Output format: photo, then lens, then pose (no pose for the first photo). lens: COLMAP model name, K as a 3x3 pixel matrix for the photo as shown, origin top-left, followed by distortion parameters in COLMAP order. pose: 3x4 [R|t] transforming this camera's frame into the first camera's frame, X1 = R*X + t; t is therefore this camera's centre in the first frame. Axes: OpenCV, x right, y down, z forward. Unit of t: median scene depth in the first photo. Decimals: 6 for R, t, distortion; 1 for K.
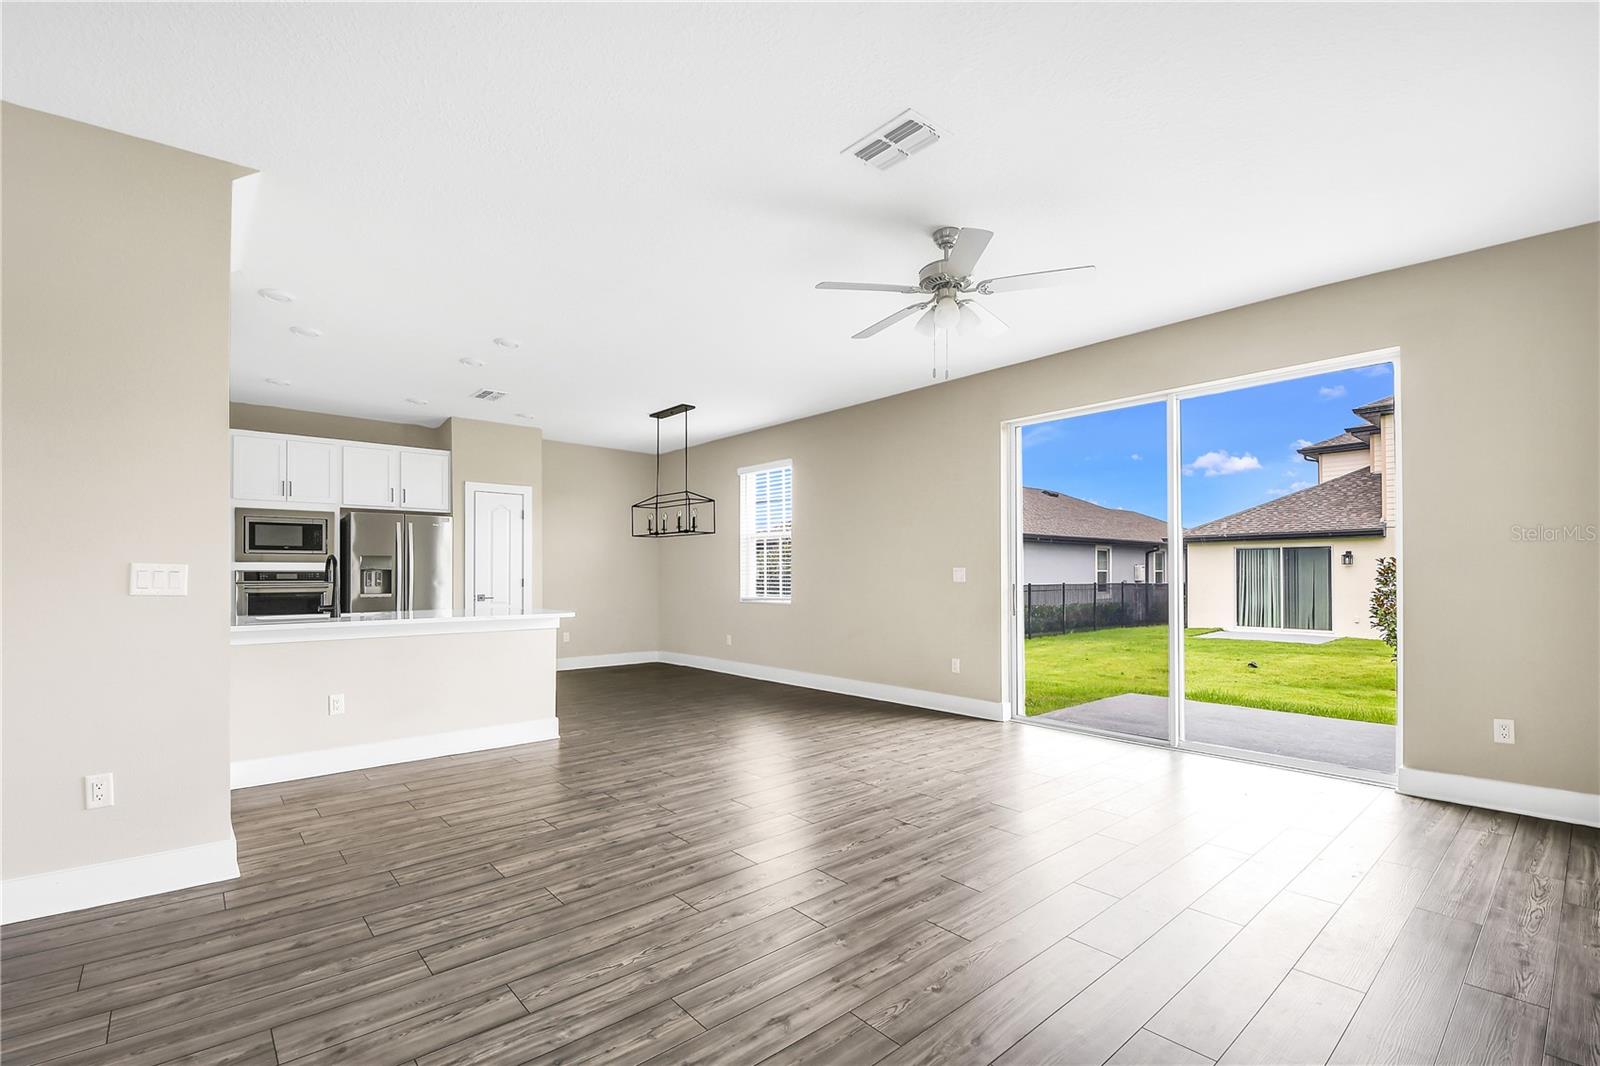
lens RADIAL K [[691.0, 0, 760.7], [0, 691.0, 567.1], [0, 0, 1]] dist [0.000045, -0.000174]
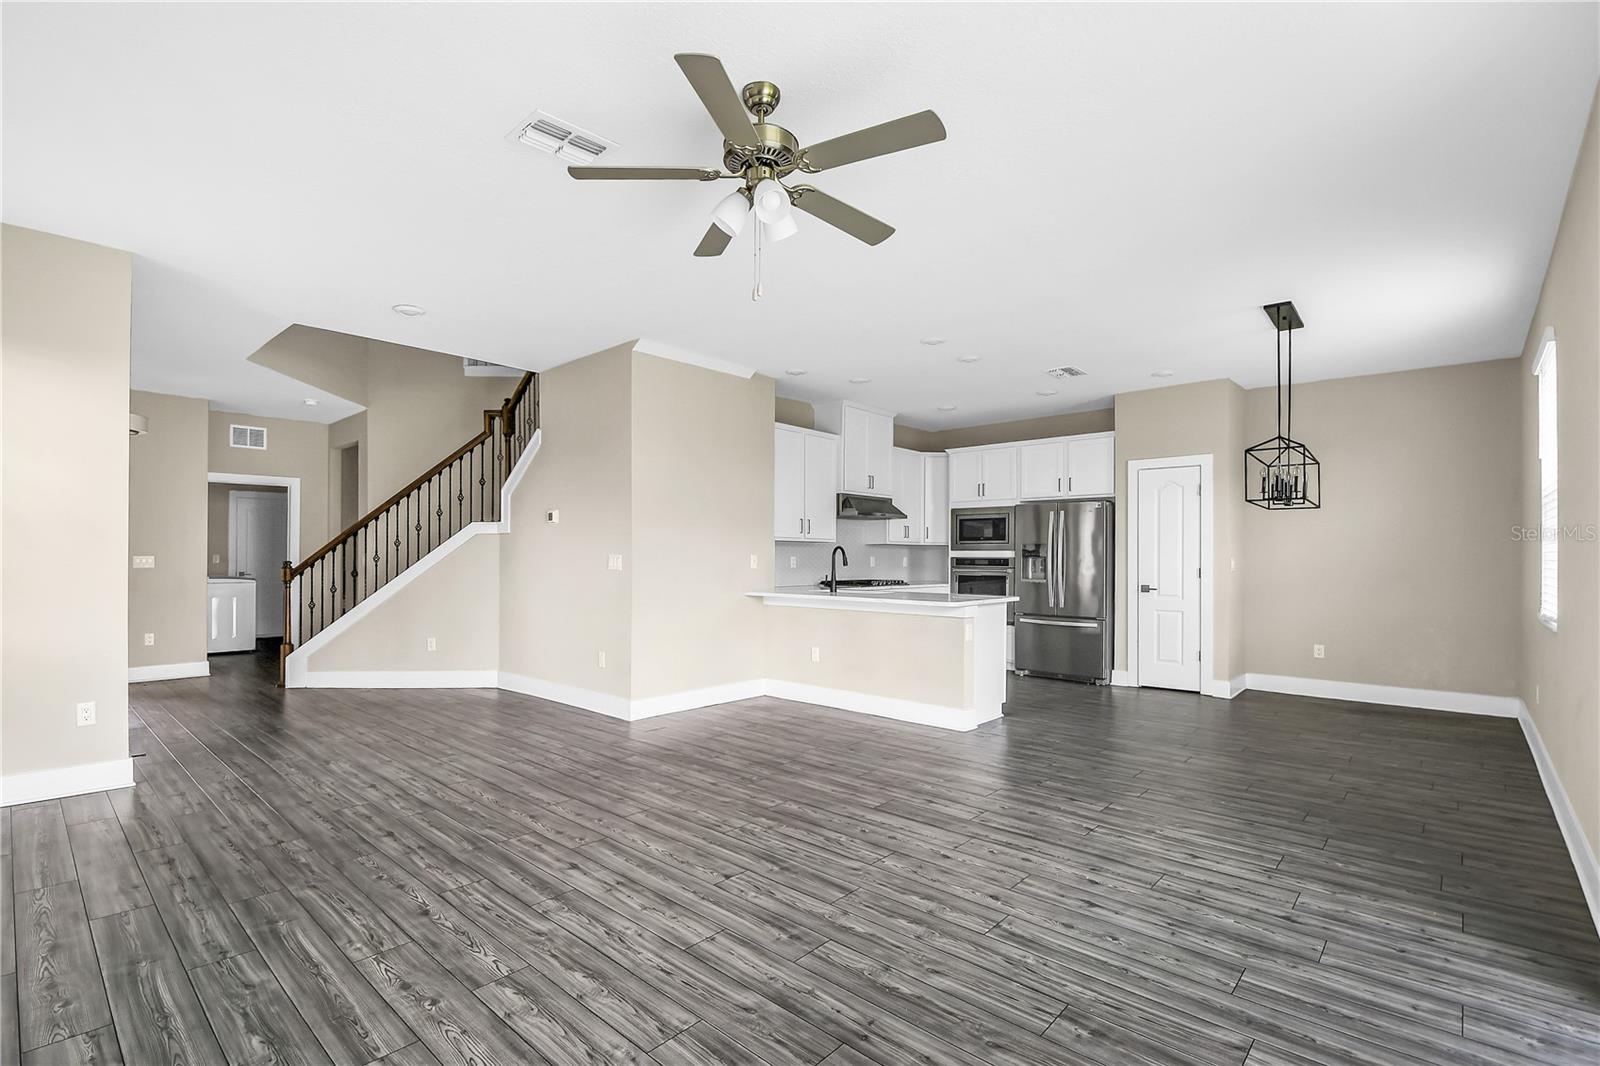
lens RADIAL K [[725.9, 0, 789.5], [0, 725.9, 558.2], [0, 0, 1]] dist [-0.000230, -0.000331]
pose [[0.152994, 0.005590, -0.988211, 0.536180], [0.001264, 0.999982, 0.005852, -0.001397], [0.988226, -0.002145, 0.152984, 0.481627]]
